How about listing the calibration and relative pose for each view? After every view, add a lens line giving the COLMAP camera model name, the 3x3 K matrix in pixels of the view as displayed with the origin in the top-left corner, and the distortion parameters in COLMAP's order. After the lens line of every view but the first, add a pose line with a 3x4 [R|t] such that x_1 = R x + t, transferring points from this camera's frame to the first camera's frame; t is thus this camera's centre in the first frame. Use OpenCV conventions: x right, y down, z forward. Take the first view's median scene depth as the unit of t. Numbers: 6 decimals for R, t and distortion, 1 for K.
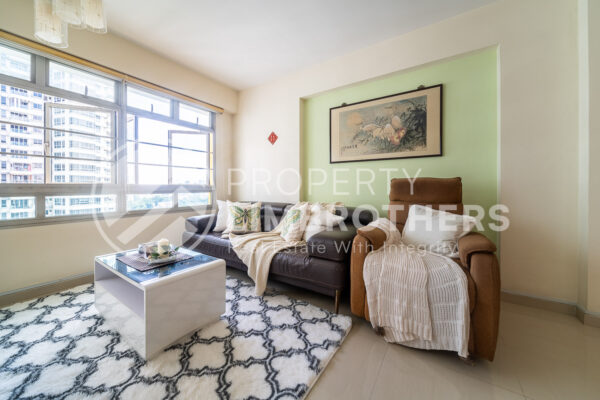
lens RADIAL K [[220.2, 0, 300.0], [0, 220.2, 191.1], [0, 0, 1]] dist [-0.003533, -0.000313]
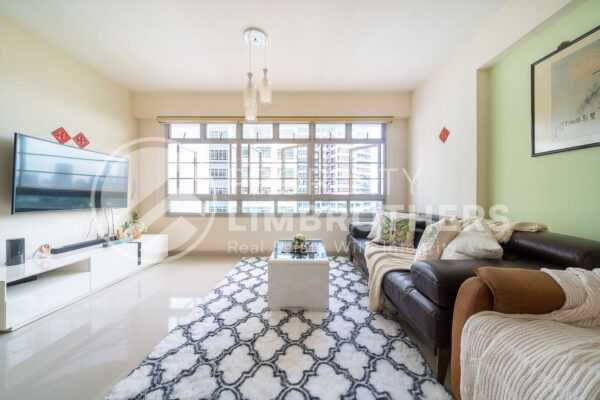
lens RADIAL K [[216.6, 0, 300.2], [0, 216.6, 197.2], [0, 0, 1]] dist [-0.000196, -0.000036]
pose [[0.526867, 0.006381, -0.849924, 0.554455], [-0.015635, 0.999875, -0.002185, -0.009728], [0.849804, 0.014439, 0.526901, 0.293780]]
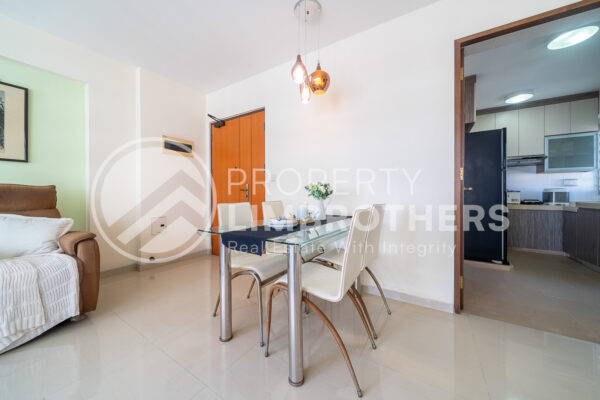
lens RADIAL K [[220.2, 0, 300.0], [0, 220.2, 191.1], [0, 0, 1]] dist [-0.003533, -0.000313]
pose [[0.016154, 0.011127, 0.999808, -0.485875], [0.018754, 0.999759, -0.011429, 0.002954], [-0.999694, 0.018935, 0.015941, -0.352976]]
